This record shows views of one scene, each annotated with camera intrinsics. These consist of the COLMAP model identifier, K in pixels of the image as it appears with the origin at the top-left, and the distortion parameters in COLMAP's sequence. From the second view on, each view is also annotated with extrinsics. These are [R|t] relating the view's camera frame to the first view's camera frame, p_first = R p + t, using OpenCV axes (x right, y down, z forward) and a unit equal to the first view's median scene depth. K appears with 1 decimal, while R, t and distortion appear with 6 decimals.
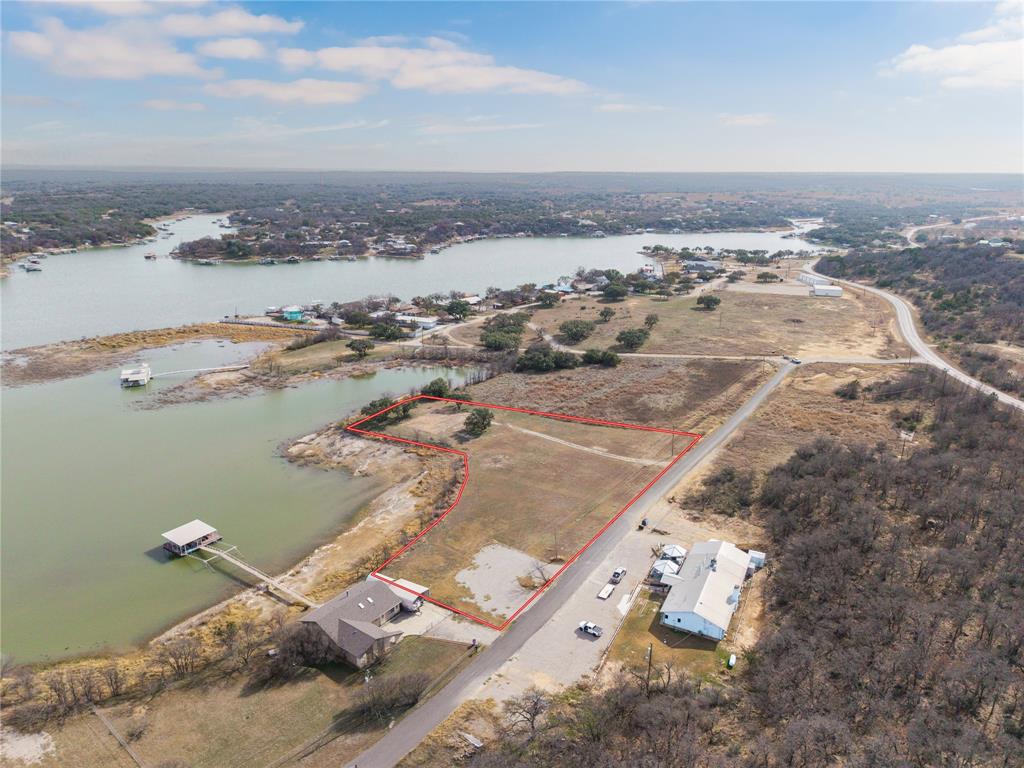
lens RADIAL K [[681.9, 0, 513.3], [0, 681.9, 385.3], [0, 0, 1]] dist [0.044169, -0.057260]
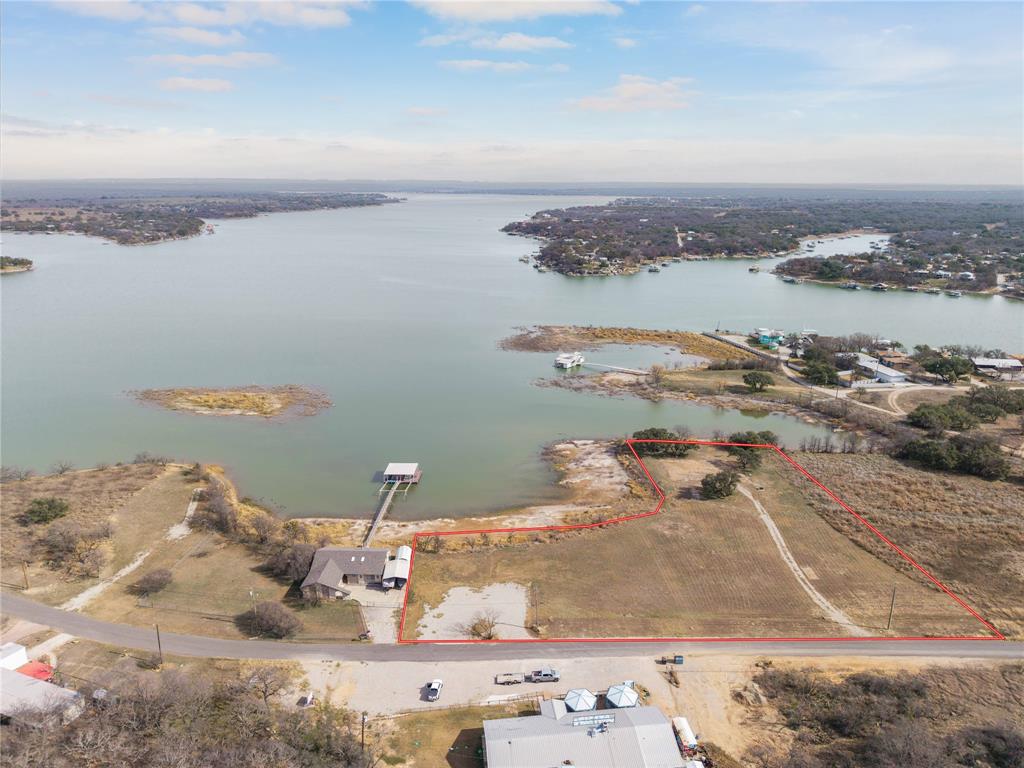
lens RADIAL K [[681.9, 0, 513.3], [0, 681.9, 385.3], [0, 0, 1]] dist [0.044169, -0.057260]
pose [[0.556565, 0.230041, -0.798321, 0.333806], [-0.249183, 0.962884, 0.103738, -0.065345], [0.792555, 0.141191, 0.593230, 0.197610]]
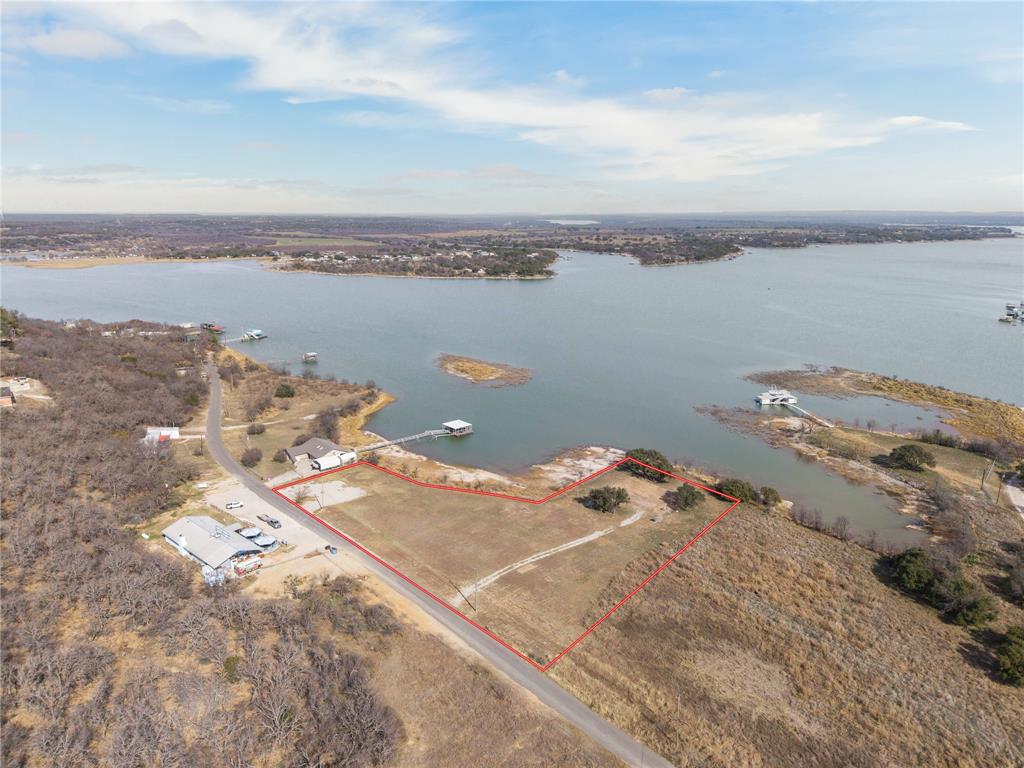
lens RADIAL K [[681.9, 0, 513.3], [0, 681.9, 385.3], [0, 0, 1]] dist [0.044169, -0.057260]
pose [[-0.245310, 0.228111, -0.942225, 0.552406], [-0.296968, 0.907517, 0.297025, -0.216856], [0.922840, 0.352674, -0.154881, 0.706063]]
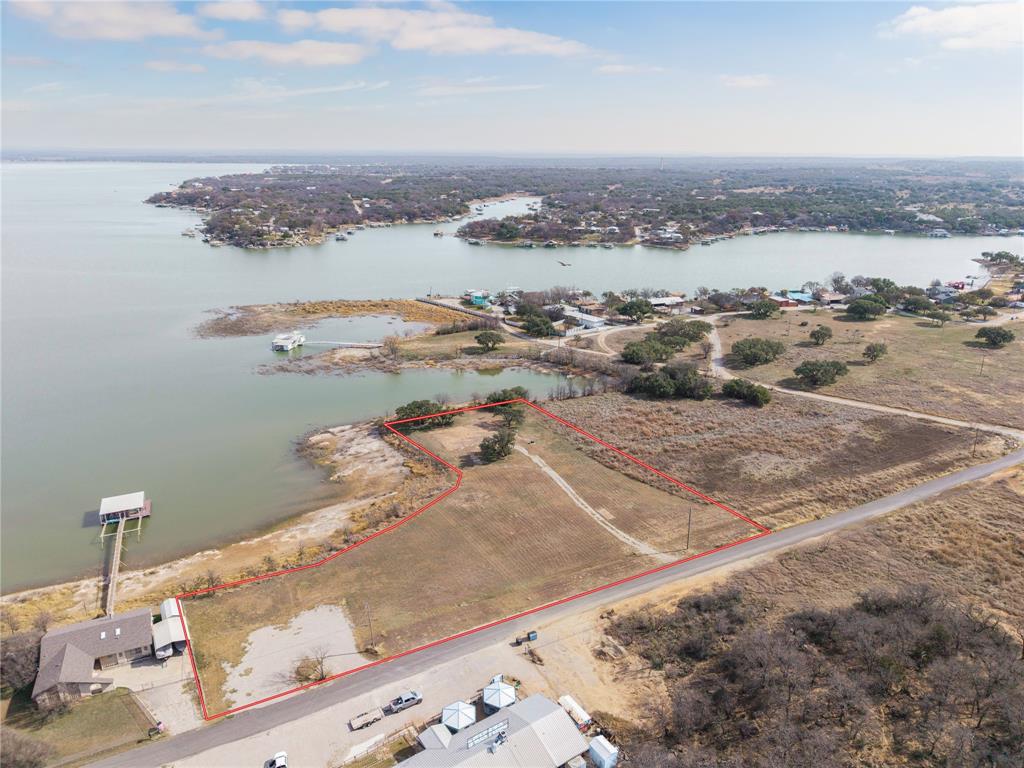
lens RADIAL K [[681.9, 0, 513.3], [0, 681.9, 385.3], [0, 0, 1]] dist [0.044169, -0.057260]
pose [[0.874858, 0.153386, -0.459452, 0.249535], [-0.144647, 0.987986, 0.054407, -0.051168], [0.462277, 0.018860, 0.886535, 0.186826]]
